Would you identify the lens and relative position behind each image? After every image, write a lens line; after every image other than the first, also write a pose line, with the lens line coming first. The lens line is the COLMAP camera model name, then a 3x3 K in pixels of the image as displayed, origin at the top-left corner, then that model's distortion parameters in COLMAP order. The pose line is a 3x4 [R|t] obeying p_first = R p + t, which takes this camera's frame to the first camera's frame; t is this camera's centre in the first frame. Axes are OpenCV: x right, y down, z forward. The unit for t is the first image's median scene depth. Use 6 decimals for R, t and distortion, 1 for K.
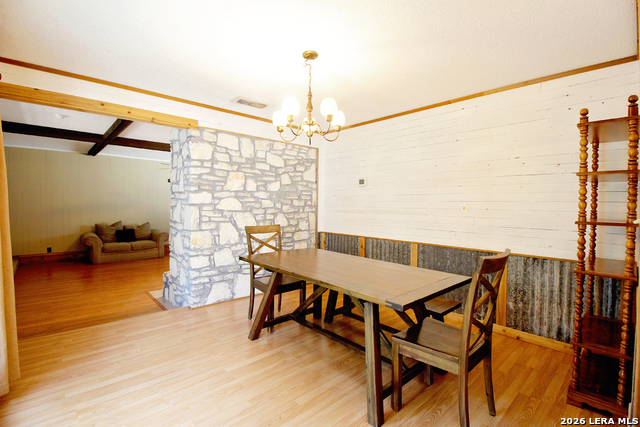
lens RADIAL K [[300.7, 0, 309.3], [0, 300.7, 211.4], [0, 0, 1]] dist [-0.001165, 0.000026]
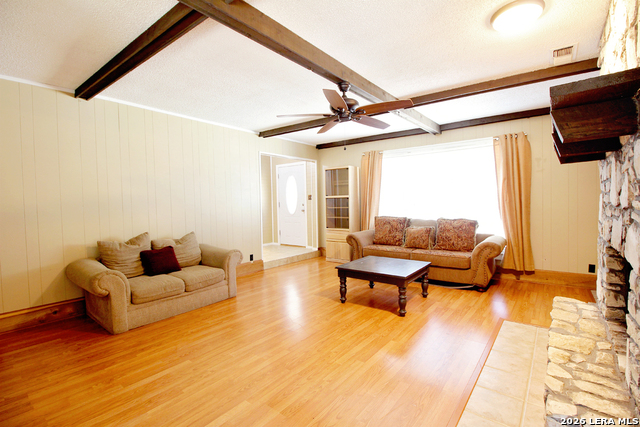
lens RADIAL K [[300.7, 0, 309.3], [0, 300.7, 211.4], [0, 0, 1]] dist [-0.001165, 0.000026]
pose [[0.985967, -0.030905, 0.164053, -0.453187], [0.030066, 0.999519, 0.007592, 0.000628], [-0.164209, -0.002553, 0.986422, 0.468544]]
